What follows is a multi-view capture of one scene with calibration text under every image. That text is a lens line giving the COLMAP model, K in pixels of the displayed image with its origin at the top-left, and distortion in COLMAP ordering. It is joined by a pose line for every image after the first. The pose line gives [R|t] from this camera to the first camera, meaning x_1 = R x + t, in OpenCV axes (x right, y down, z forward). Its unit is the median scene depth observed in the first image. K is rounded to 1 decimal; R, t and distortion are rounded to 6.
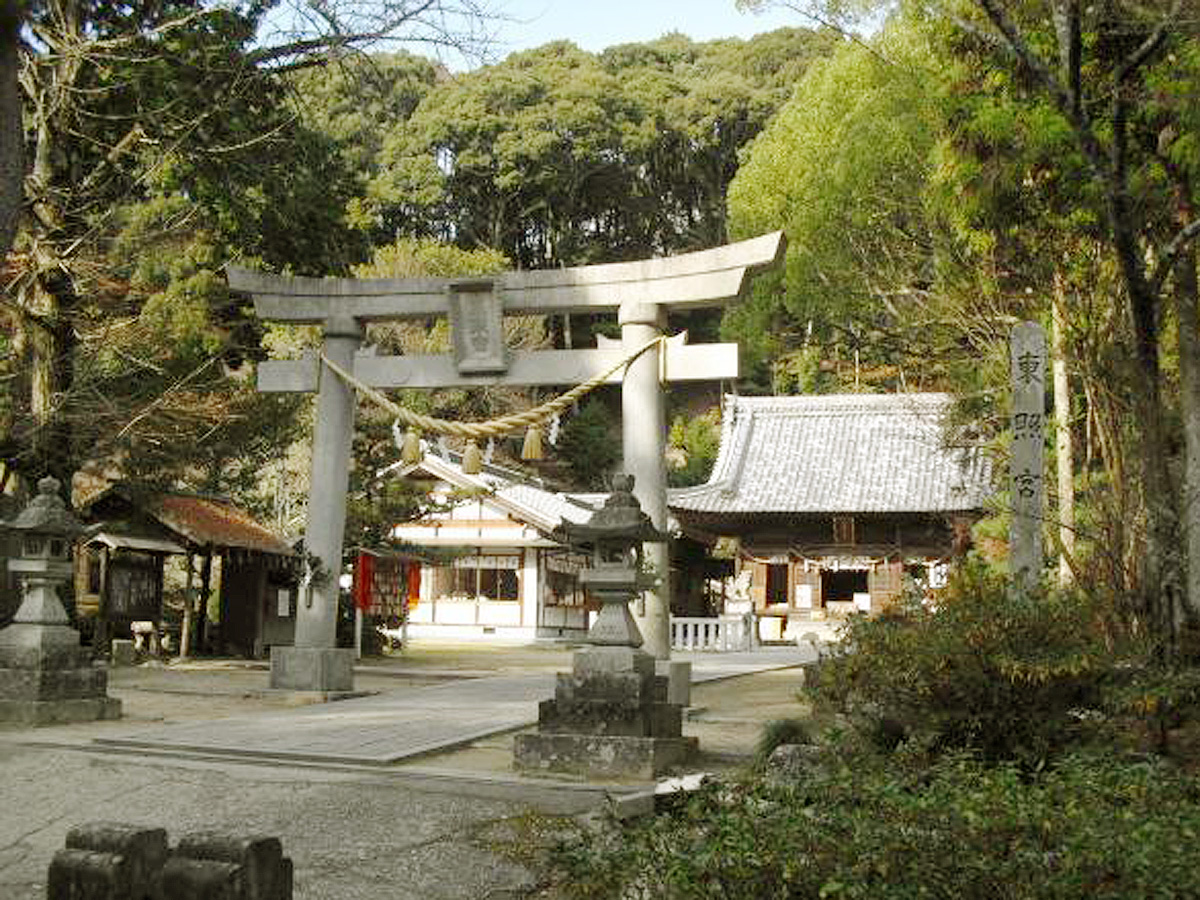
lens RADIAL K [[1390.7, 0, 600.0], [0, 1390.7, 450.0], [0, 0, 1]] dist [-0.116583, 0.009303]
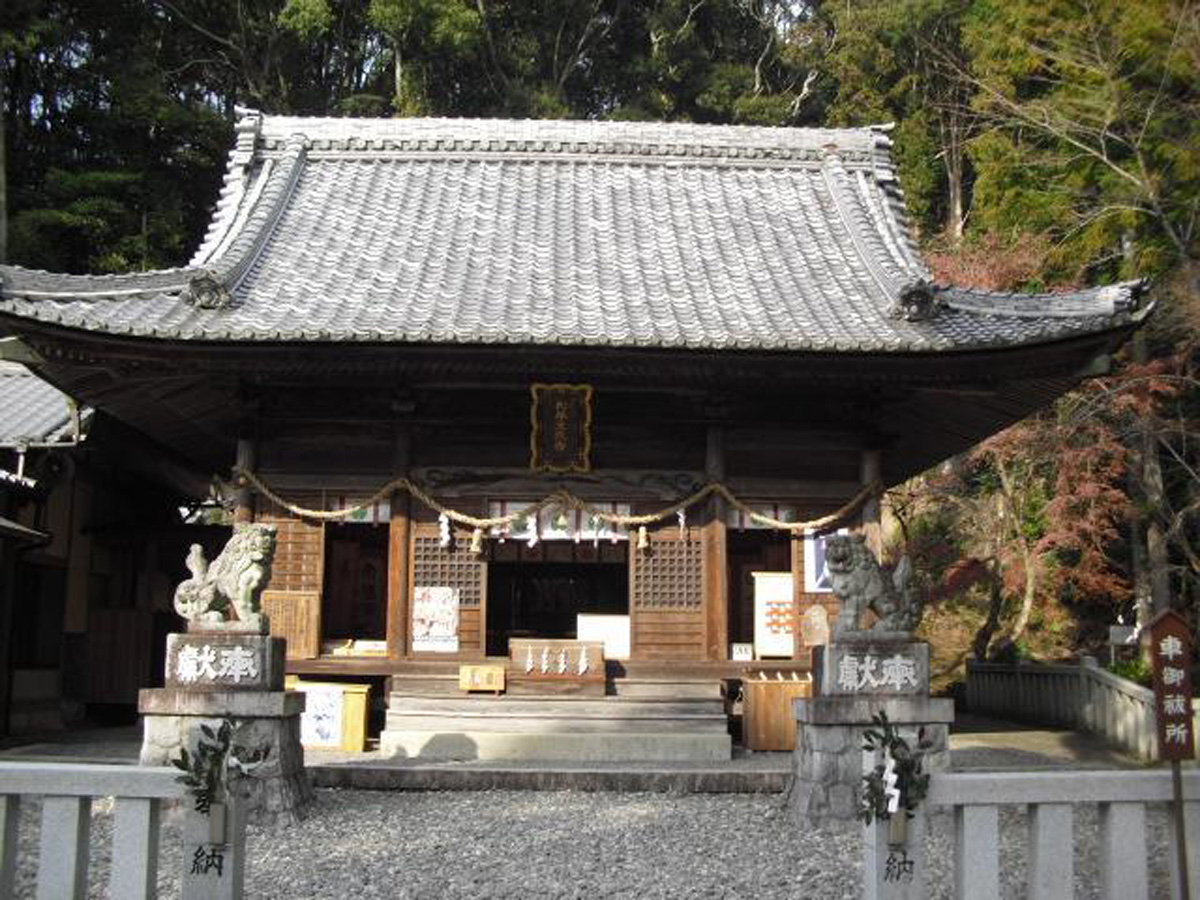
lens RADIAL K [[1390.7, 0, 600.0], [0, 1390.7, 450.0], [0, 0, 1]] dist [-0.116583, 0.009303]
pose [[0.948617, 0.038266, 0.314104, 0.078569], [-0.032821, 0.999206, -0.022607, 0.071084], [-0.314720, 0.011136, 0.949119, 0.671745]]
